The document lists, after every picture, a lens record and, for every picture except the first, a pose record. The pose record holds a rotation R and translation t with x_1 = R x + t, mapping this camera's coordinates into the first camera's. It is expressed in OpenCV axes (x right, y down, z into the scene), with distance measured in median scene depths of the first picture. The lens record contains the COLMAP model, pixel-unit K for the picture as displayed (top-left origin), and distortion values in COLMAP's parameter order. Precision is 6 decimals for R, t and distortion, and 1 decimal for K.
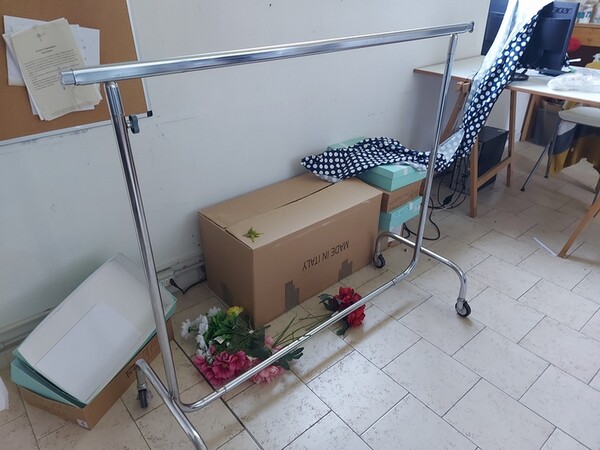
lens RADIAL K [[436.1, 0, 299.7], [0, 436.1, 224.4], [0, 0, 1]] dist [0.046972, -0.017810]
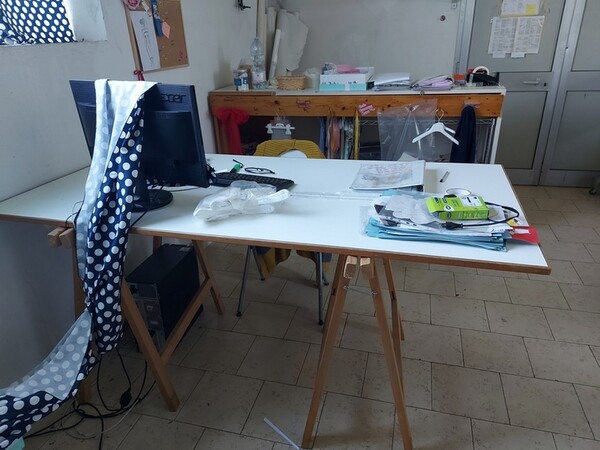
lens RADIAL K [[436.1, 0, 300.6], [0, 436.1, 225.9], [0, 0, 1]] dist [0.046972, -0.017810]
pose [[0.826194, -0.259490, 0.500068, 0.356686], [0.310145, 0.950496, -0.019189, -0.232150], [-0.470333, 0.170947, 0.865774, 0.400529]]
